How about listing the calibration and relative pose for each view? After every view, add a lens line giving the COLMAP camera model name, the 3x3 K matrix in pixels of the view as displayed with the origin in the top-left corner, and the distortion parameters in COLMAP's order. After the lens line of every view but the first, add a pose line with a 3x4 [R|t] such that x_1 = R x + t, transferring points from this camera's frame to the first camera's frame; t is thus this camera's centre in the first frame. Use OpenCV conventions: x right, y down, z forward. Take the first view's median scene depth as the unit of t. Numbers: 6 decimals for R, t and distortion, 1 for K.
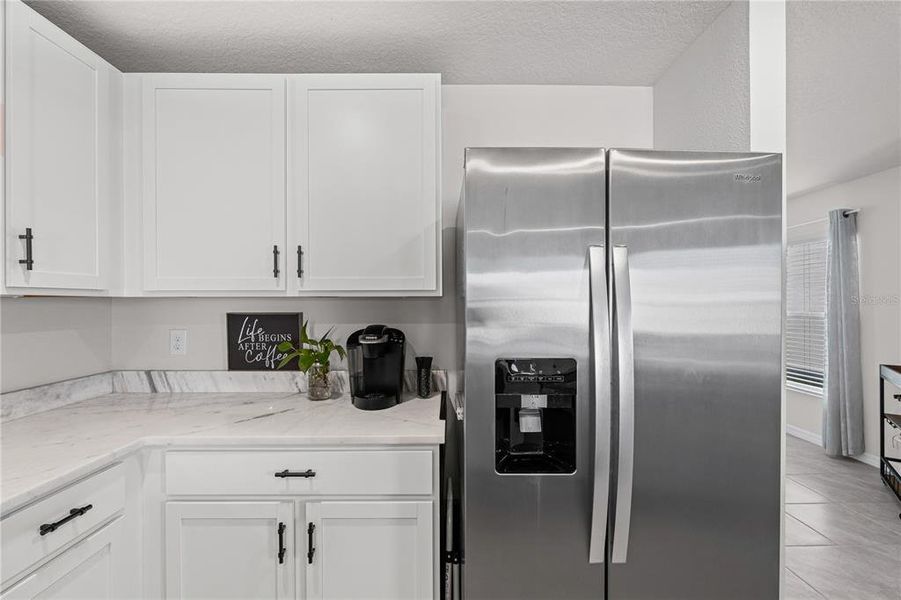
lens RADIAL K [[391.6, 0, 456.9], [0, 391.6, 301.2], [0, 0, 1]] dist [-0.001712, -0.000133]
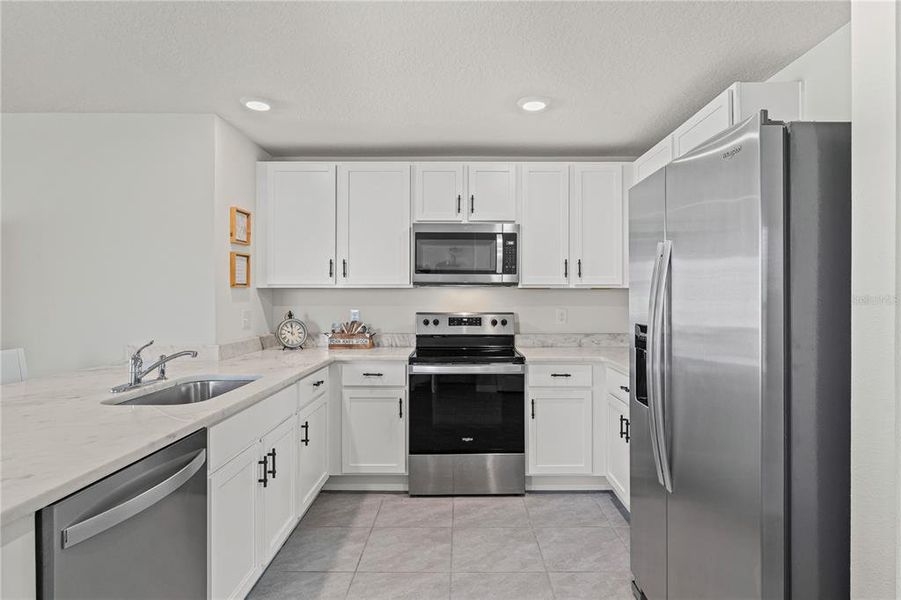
lens RADIAL K [[441.8, 0, 450.5], [0, 441.8, 300.0], [0, 0, 1]] dist [-0.000823, -0.000183]
pose [[-0.024659, 0.005551, -0.999681, 0.996842], [0.005821, 0.999968, 0.005409, 0.023952], [0.999679, -0.005686, -0.024690, 0.186835]]
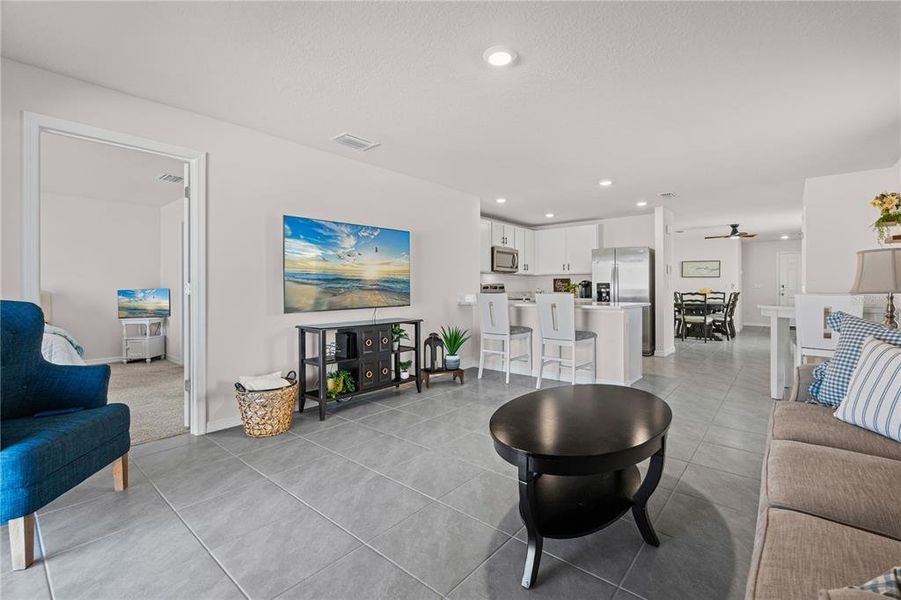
lens RADIAL K [[398.9, 0, 453.0], [0, 398.9, 287.0], [0, 0, 1]] dist [-0.004109, 0.000339]
pose [[0.756189, 0.000375, -0.654354, 1.454122], [0.002945, 0.999988, 0.003976, 0.102160], [0.654347, -0.004934, 0.756178, -3.050377]]
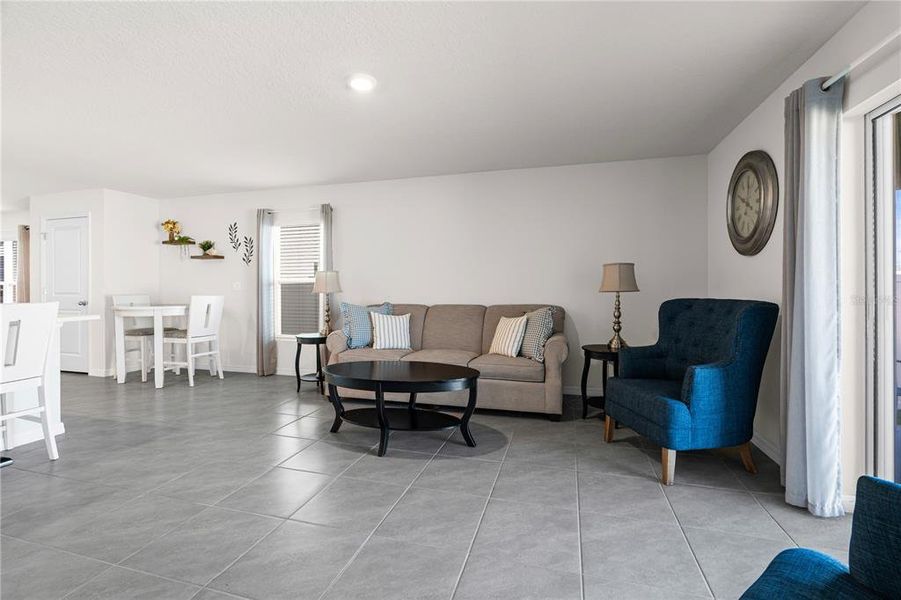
lens RADIAL K [[398.9, 0, 453.0], [0, 398.9, 287.0], [0, 0, 1]] dist [-0.004109, 0.000339]
pose [[0.288816, 0.000376, 0.957385, -0.412493], [-0.002750, 0.999996, 0.000437, 0.093834], [-0.957381, -0.002759, 0.288816, -2.720721]]
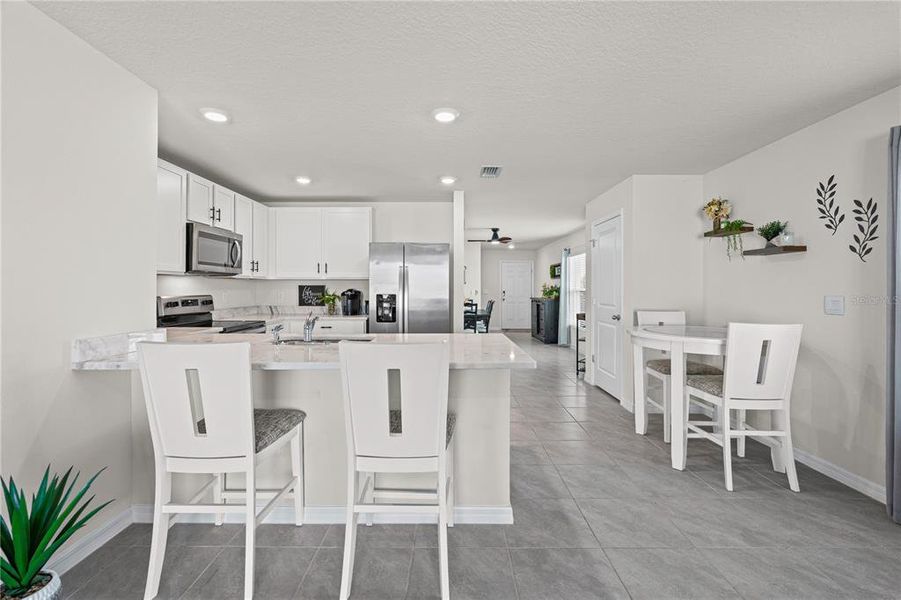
lens RADIAL K [[398.9, 0, 453.0], [0, 398.9, 287.0], [0, 0, 1]] dist [-0.004109, 0.000339]
pose [[0.999890, 0.003323, -0.014463, 0.554313], [-0.003278, 0.999990, 0.003090, 0.031340], [0.014473, -0.003043, 0.999891, -1.827210]]
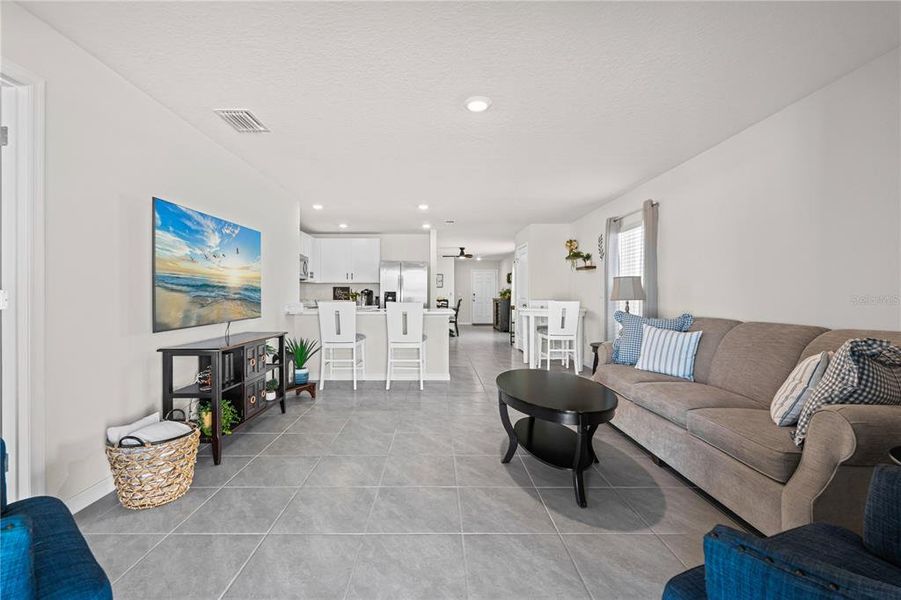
lens RADIAL K [[398.4, 0, 441.8], [0, 398.4, 293.9], [0, 0, 1]] dist [-0.002137, -0.000174]
pose [[0.999990, 0.003681, -0.002718, 0.652772], [-0.003673, 0.999989, 0.002945, 0.092331], [0.002729, -0.002935, 0.999992, -3.487177]]
